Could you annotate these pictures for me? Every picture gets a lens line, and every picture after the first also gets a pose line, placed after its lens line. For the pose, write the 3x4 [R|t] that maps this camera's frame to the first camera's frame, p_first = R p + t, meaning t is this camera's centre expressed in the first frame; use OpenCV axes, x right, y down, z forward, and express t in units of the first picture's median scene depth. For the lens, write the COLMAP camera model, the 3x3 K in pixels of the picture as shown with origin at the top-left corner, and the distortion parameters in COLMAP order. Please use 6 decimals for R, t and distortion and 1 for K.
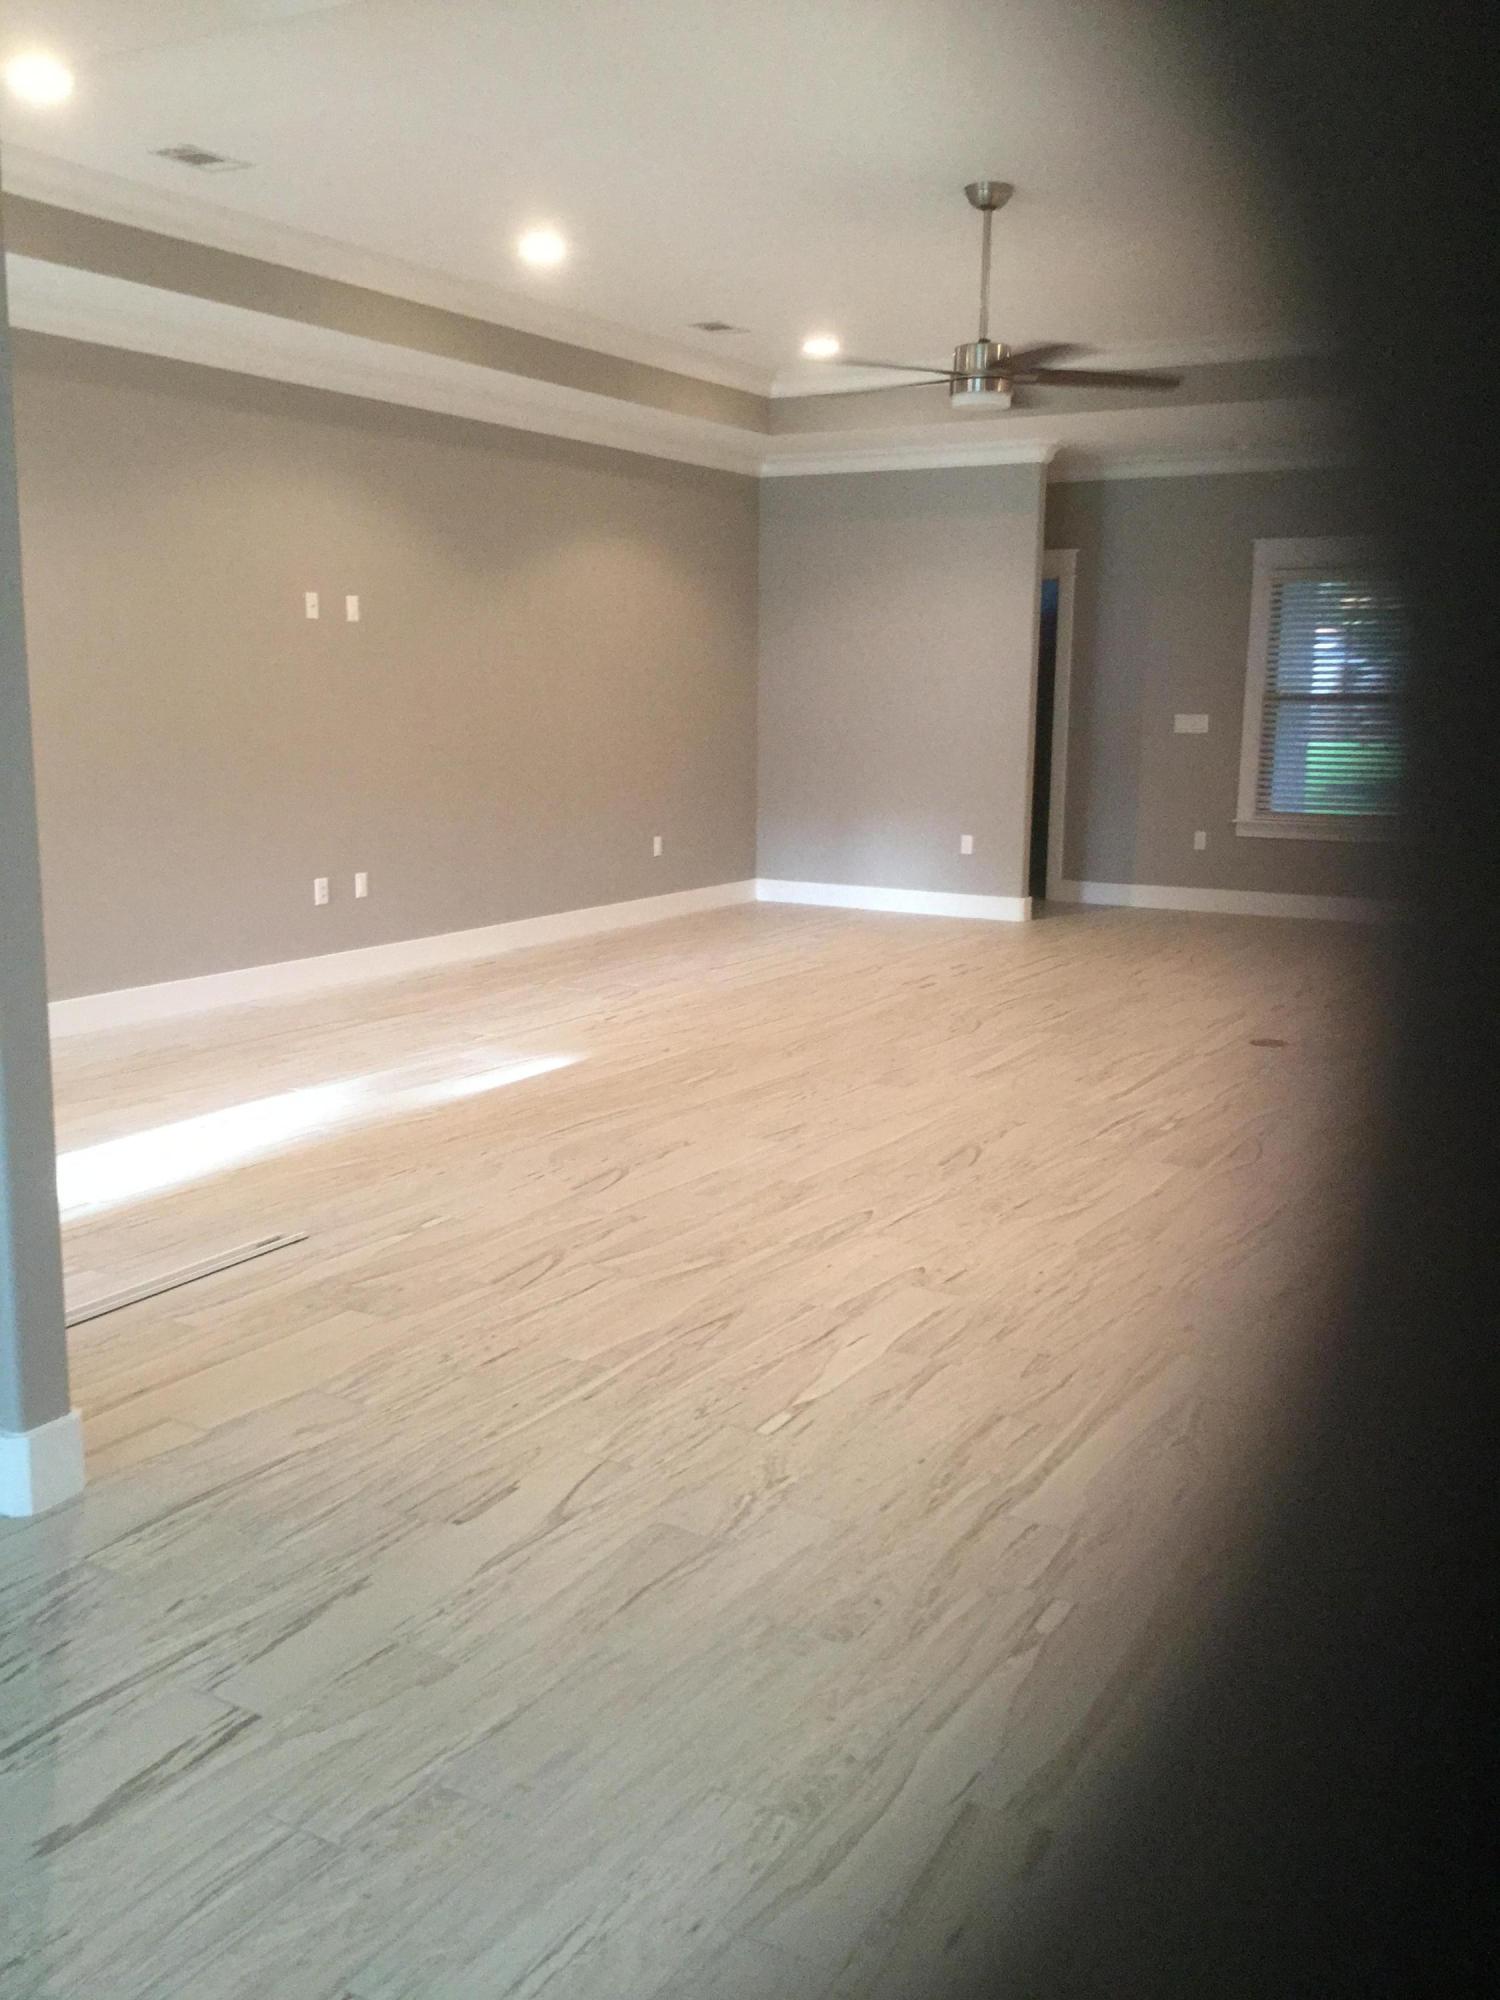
lens RADIAL K [[1820.3, 0, 742.1], [0, 1820.3, 994.0], [0, 0, 1]] dist [-0.021054, 0.000000]
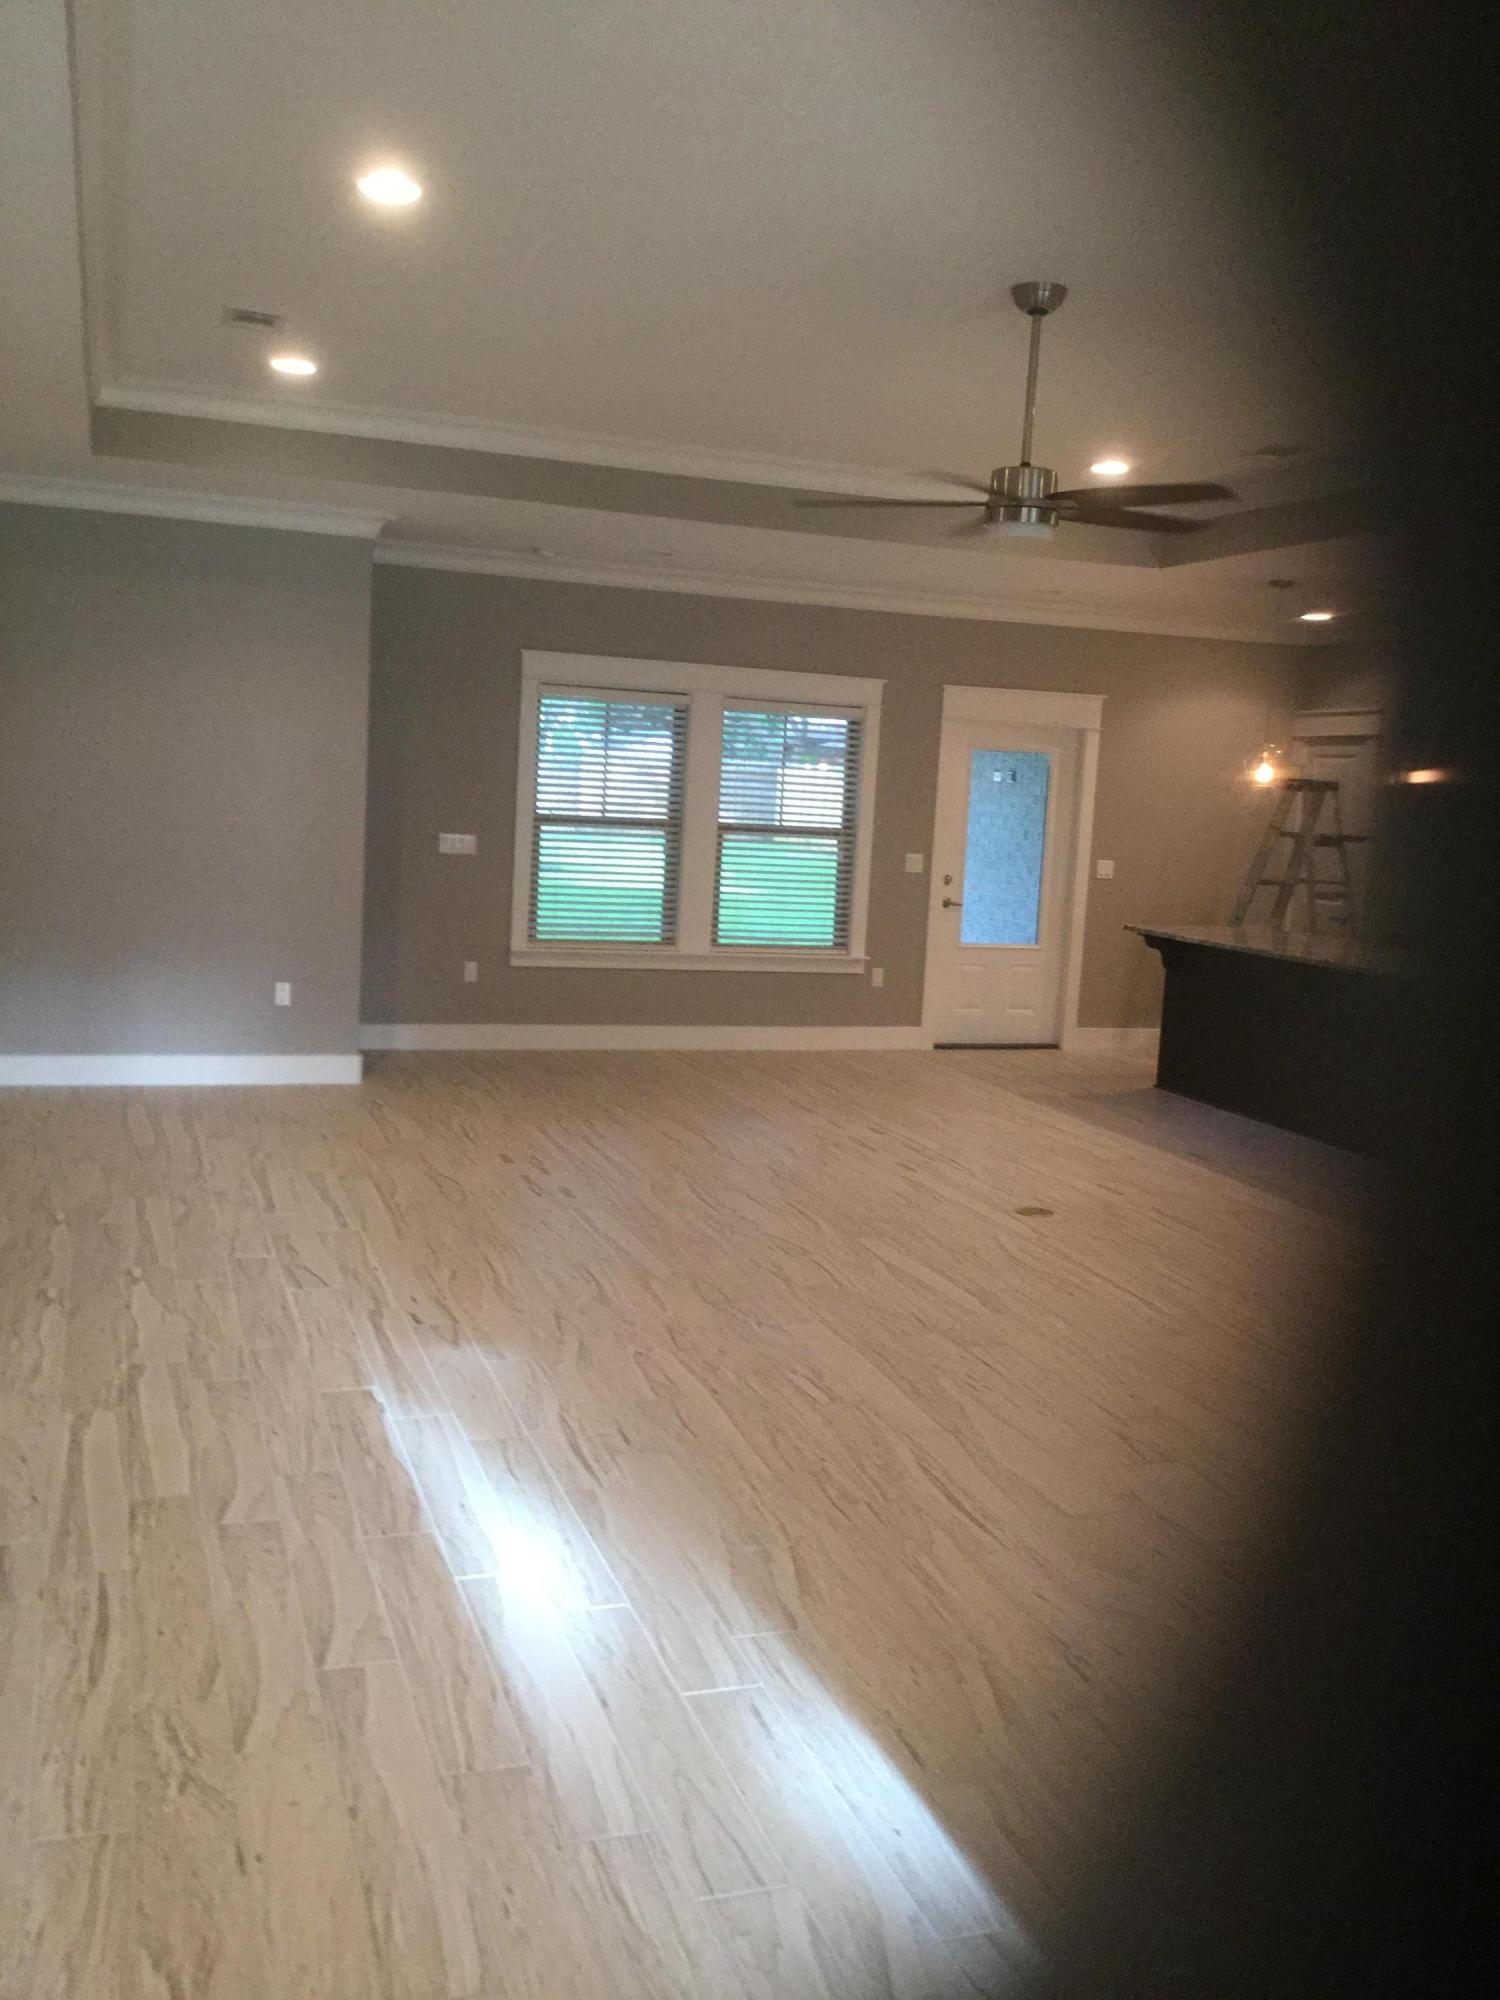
lens RADIAL K [[1820.3, 0, 752.1], [0, 1820.3, 989.2], [0, 0, 1]] dist [-0.021054, 0.000000]
pose [[0.652824, -0.059667, 0.755156, -0.364970], [0.080067, 0.996744, 0.009539, -0.079009], [-0.753267, 0.054236, 0.655475, 0.328107]]
